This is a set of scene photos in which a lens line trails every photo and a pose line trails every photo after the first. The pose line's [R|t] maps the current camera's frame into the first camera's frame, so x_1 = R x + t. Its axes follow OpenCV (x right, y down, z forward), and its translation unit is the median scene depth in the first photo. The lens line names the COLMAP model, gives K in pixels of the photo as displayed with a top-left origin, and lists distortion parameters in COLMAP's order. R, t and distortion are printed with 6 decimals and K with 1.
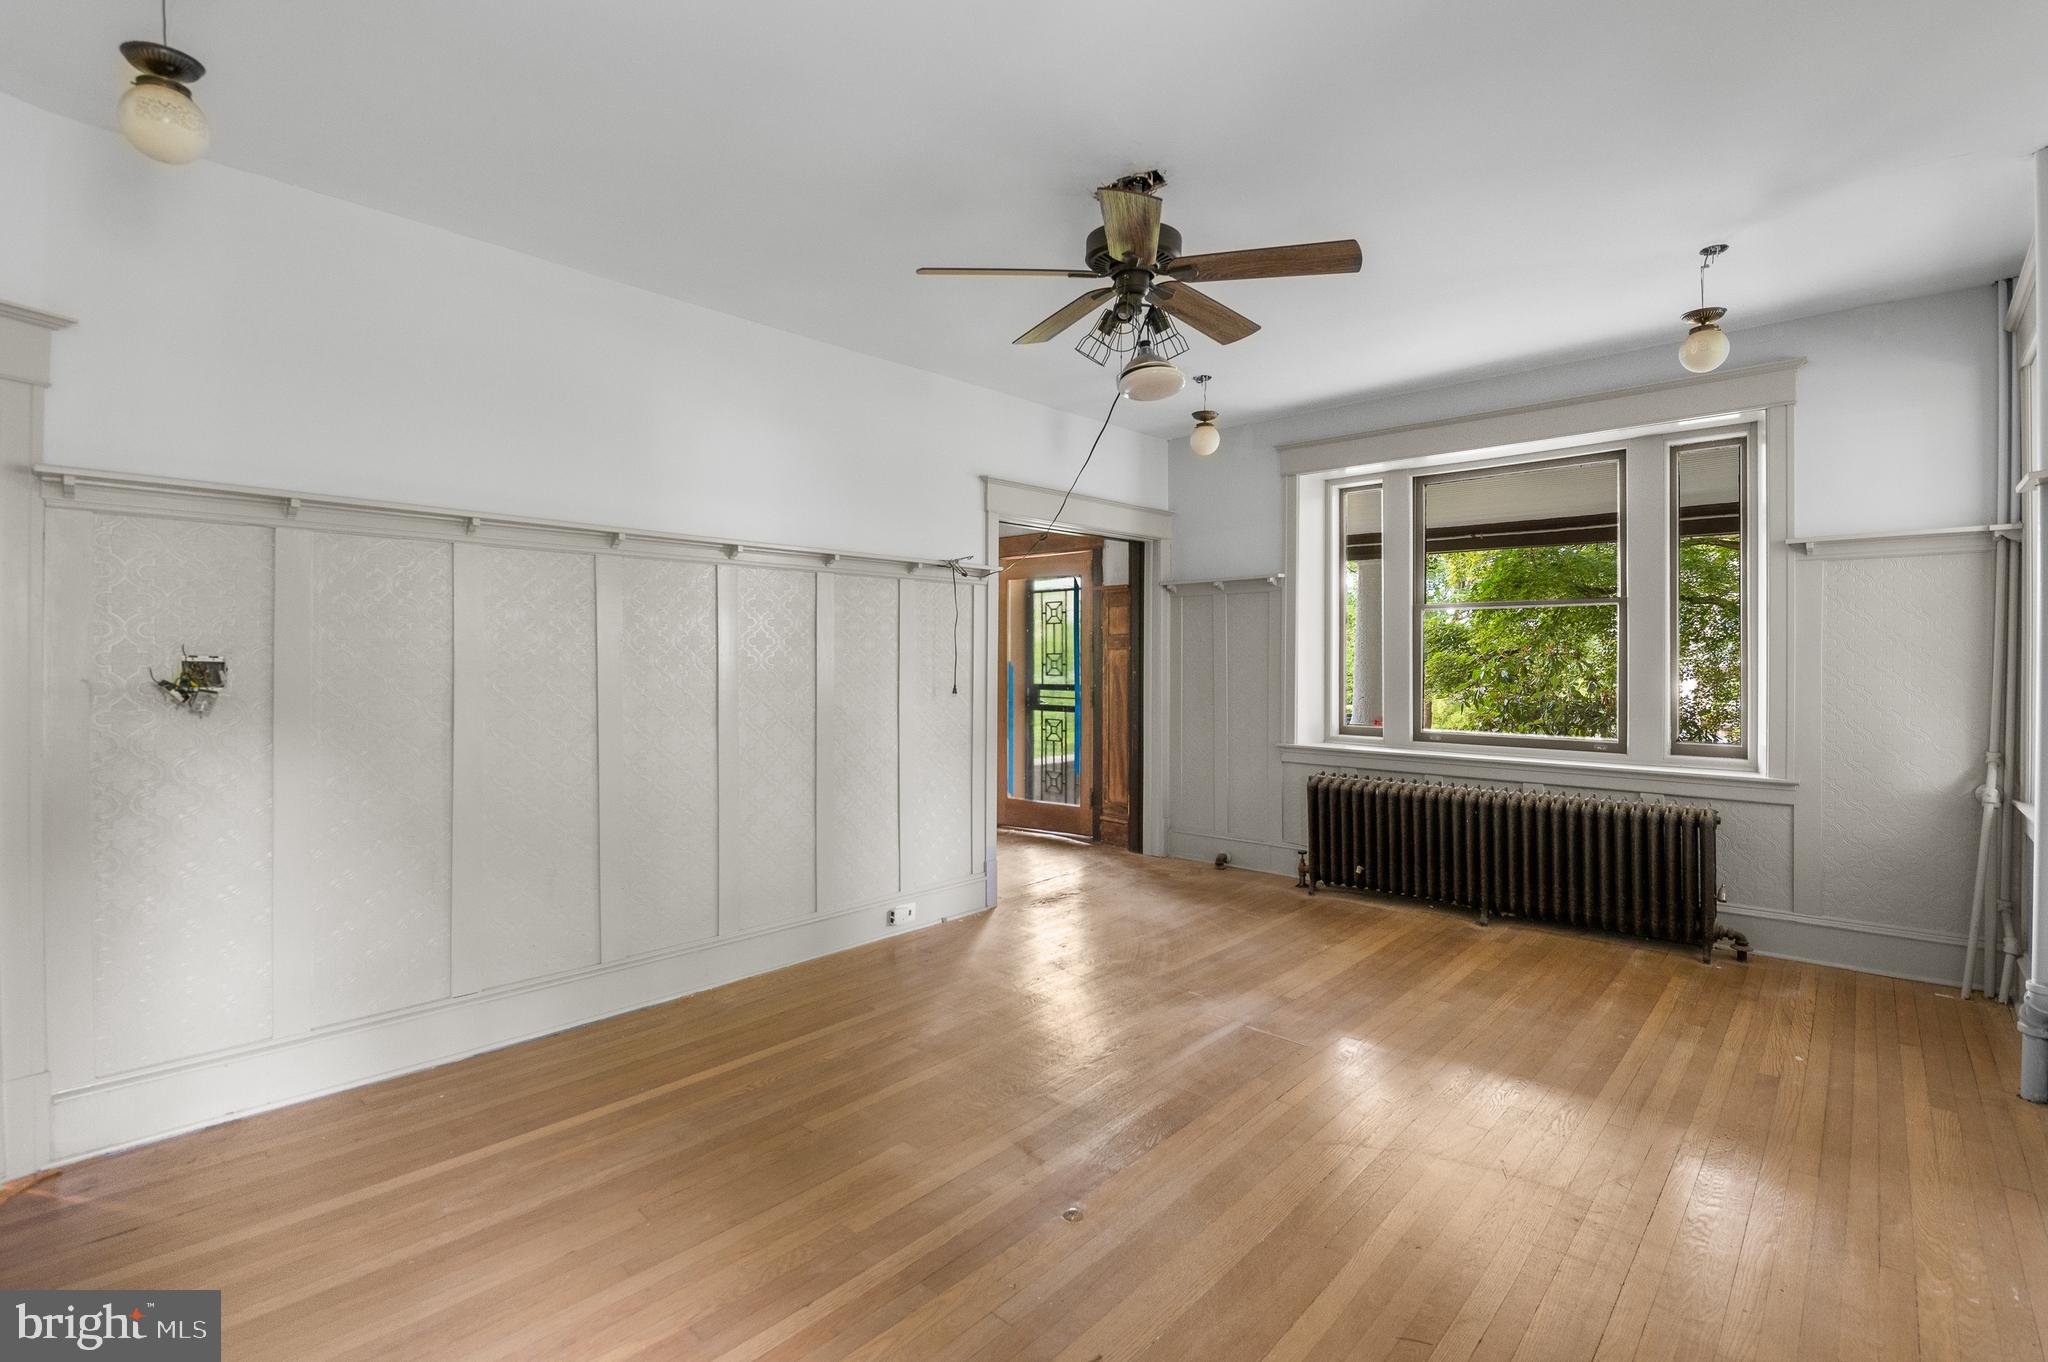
lens RADIAL K [[890.9, 0, 1030.3], [0, 890.9, 668.3], [0, 0, 1]] dist [-0.000344, -0.010913]
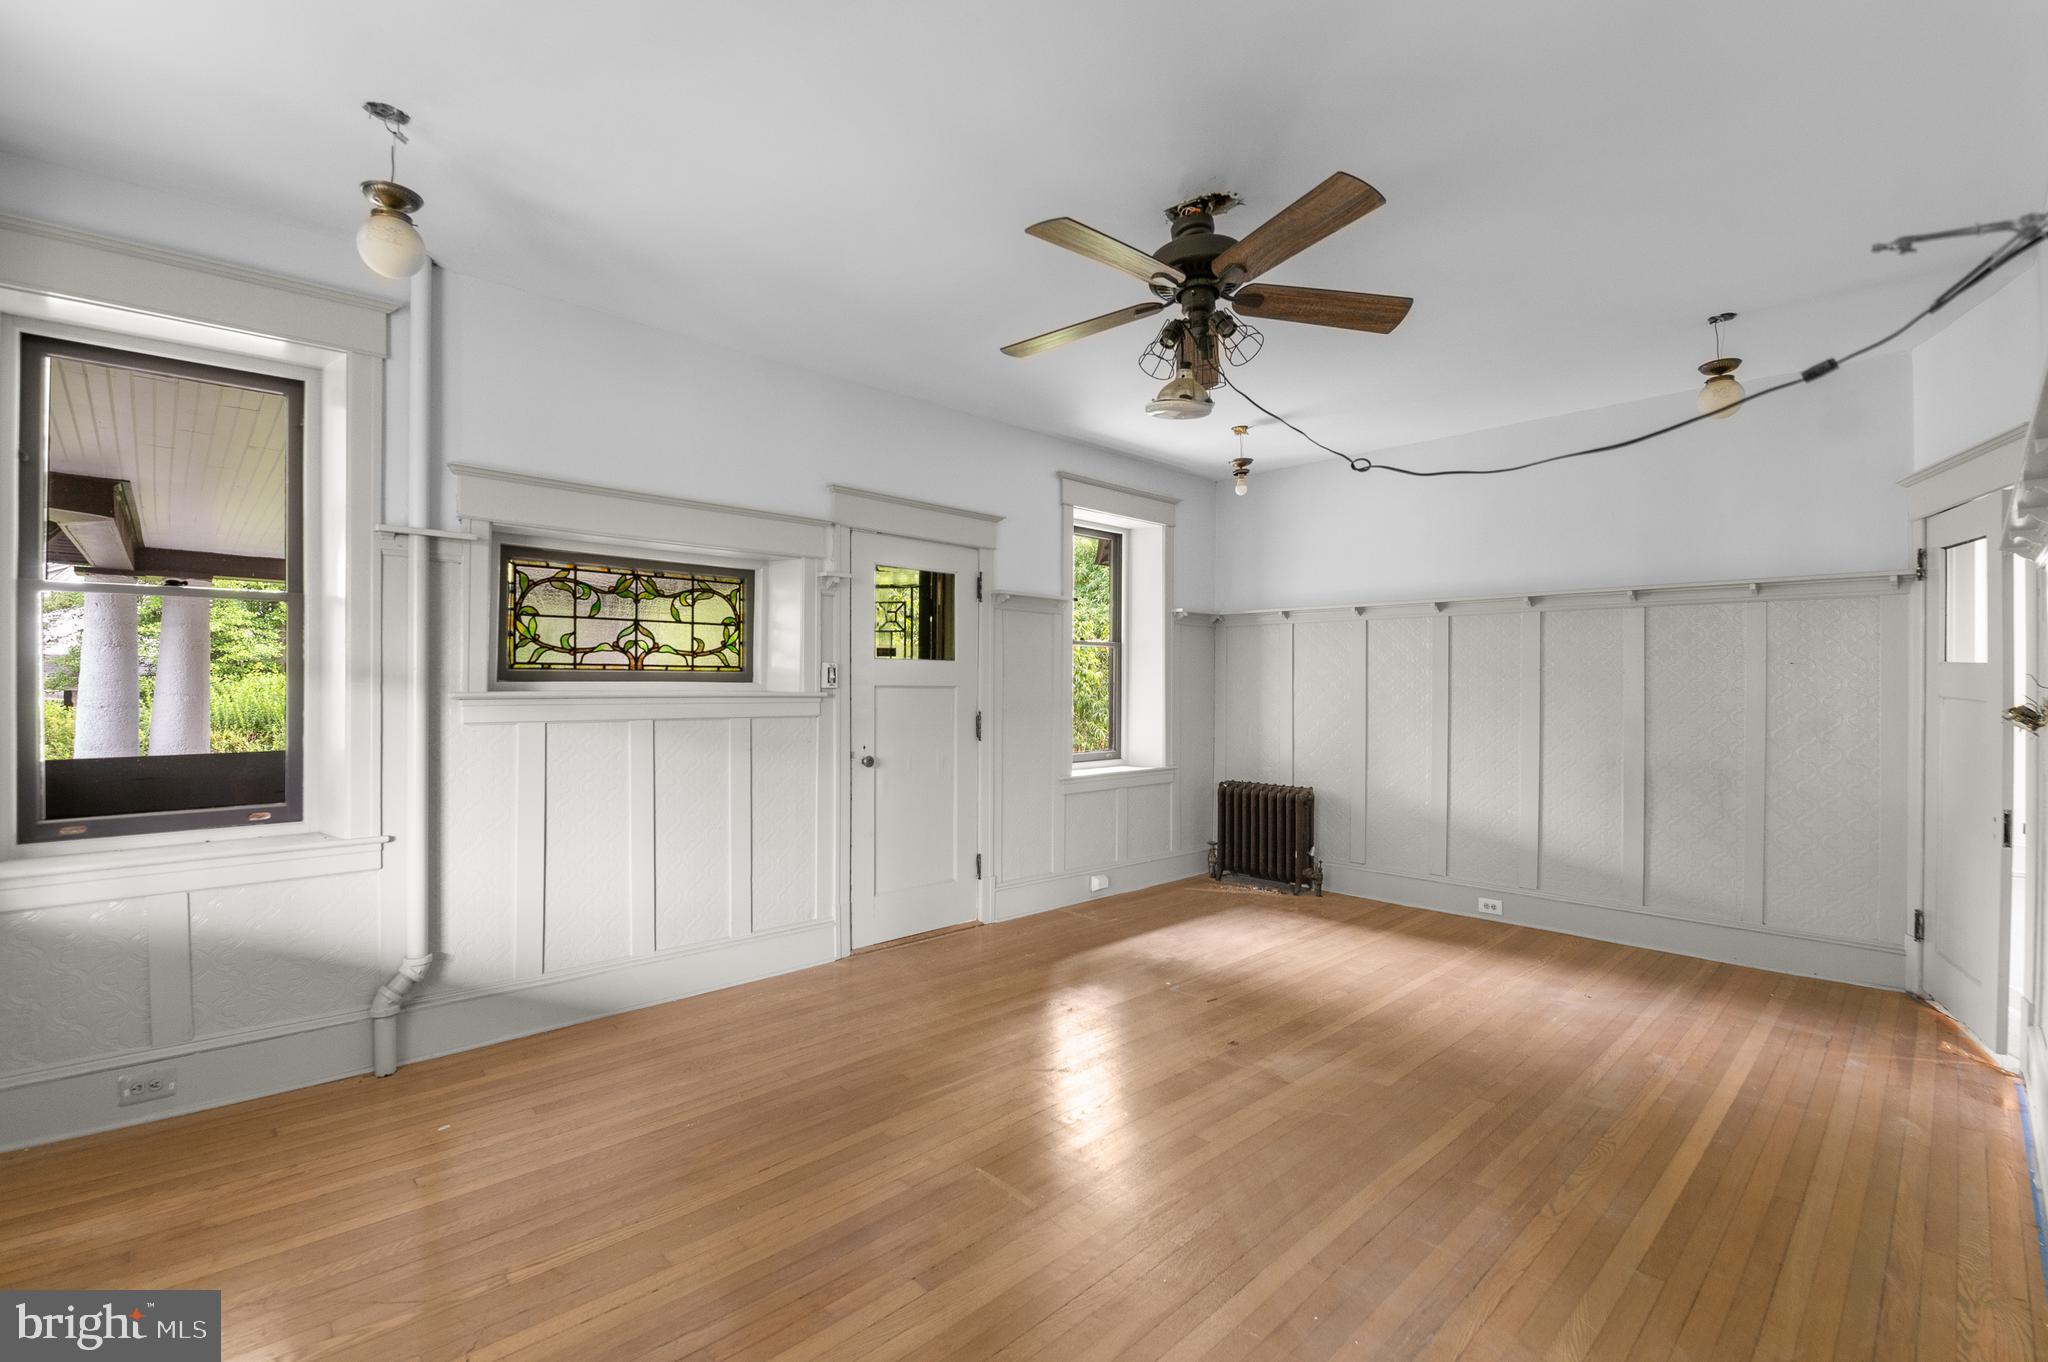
lens RADIAL K [[909.7, 0, 1022.3], [0, 909.7, 678.4], [0, 0, 1]] dist [0.000102, -0.011769]
pose [[-0.998262, -0.003290, 0.058832, 0.262108], [-0.003661, 0.999974, -0.006192, -0.009463], [-0.058810, -0.006397, -0.998249, 2.101143]]
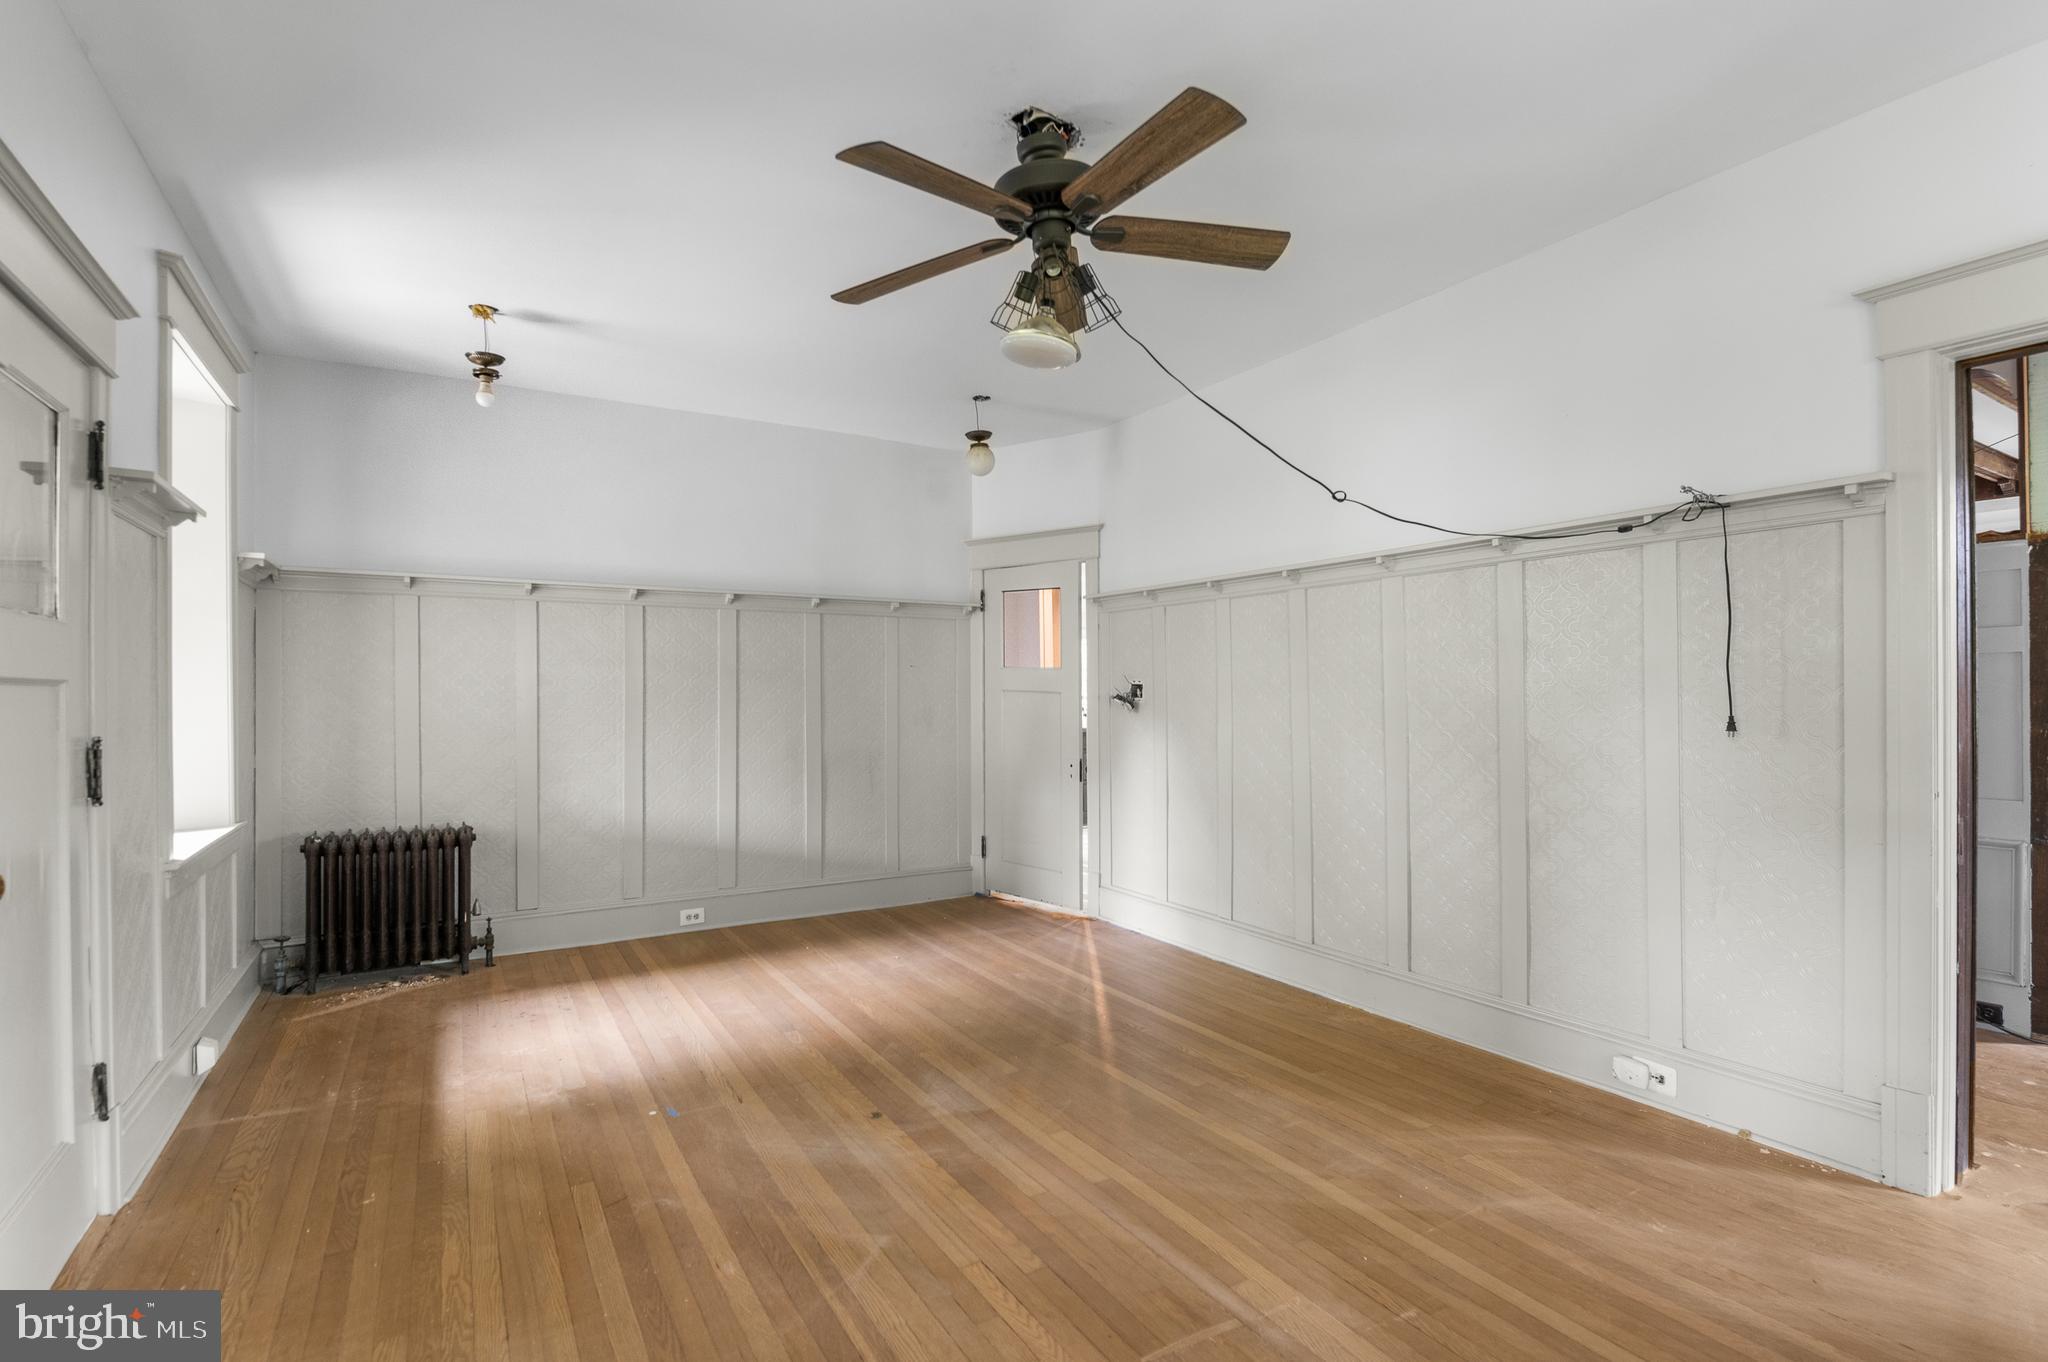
lens RADIAL K [[955.2, 0, 1021.6], [0, 955.2, 686.3], [0, 0, 1]] dist [-0.010946, 0.000004]
pose [[-0.271765, -0.002933, -0.962359, 1.052161], [0.001245, 0.999993, -0.003399, 0.003412], [0.962363, -0.002122, -0.271759, 1.267206]]
